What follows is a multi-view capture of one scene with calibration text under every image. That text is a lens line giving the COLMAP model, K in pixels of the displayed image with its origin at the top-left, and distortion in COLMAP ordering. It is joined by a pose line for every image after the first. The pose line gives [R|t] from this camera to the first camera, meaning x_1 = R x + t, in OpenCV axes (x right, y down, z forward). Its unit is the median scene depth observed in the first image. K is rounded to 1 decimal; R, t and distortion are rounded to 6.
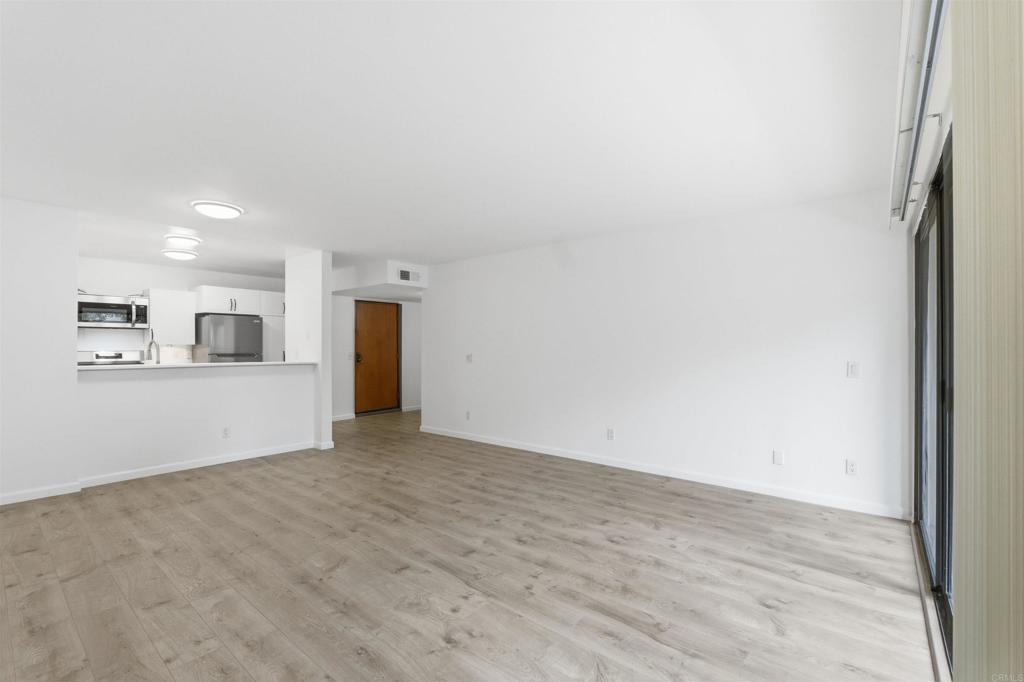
lens RADIAL K [[441.7, 0, 512.0], [0, 441.7, 341.0], [0, 0, 1]] dist [-0.003307, -0.000408]
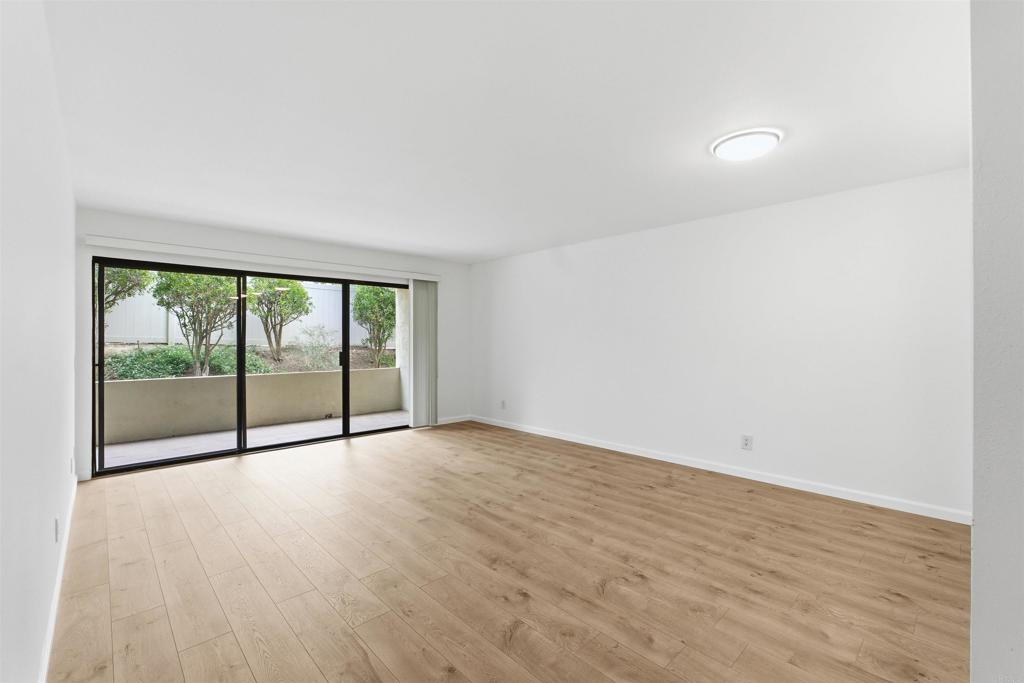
lens RADIAL K [[441.7, 0, 512.0], [0, 441.7, 341.5], [0, 0, 1]] dist [-0.003307, -0.000408]
pose [[-0.992561, -0.000937, 0.121741, -0.427539], [-0.002600, 0.999905, -0.013508, 0.029384], [-0.121717, -0.013724, -0.992470, 1.950996]]
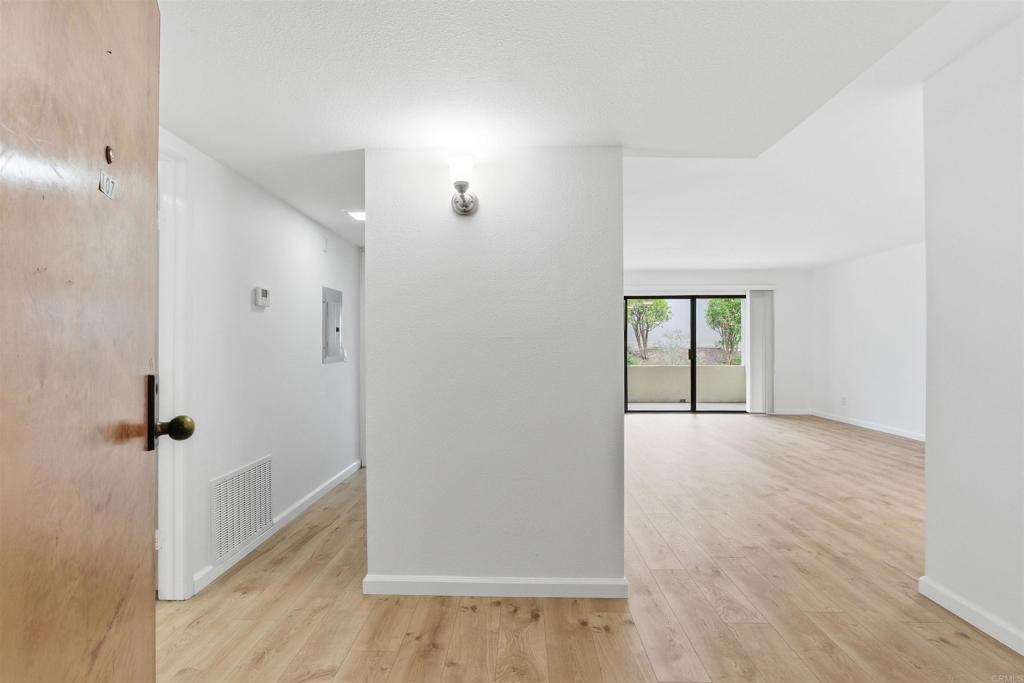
lens RADIAL K [[441.7, 0, 512.0], [0, 441.7, 341.5], [0, 0, 1]] dist [-0.003307, -0.000408]
pose [[-0.622122, 0.006078, 0.782897, -0.795619], [-0.011727, 0.999785, -0.017081, 0.056632], [-0.782833, -0.019807, -0.621917, 2.502234]]
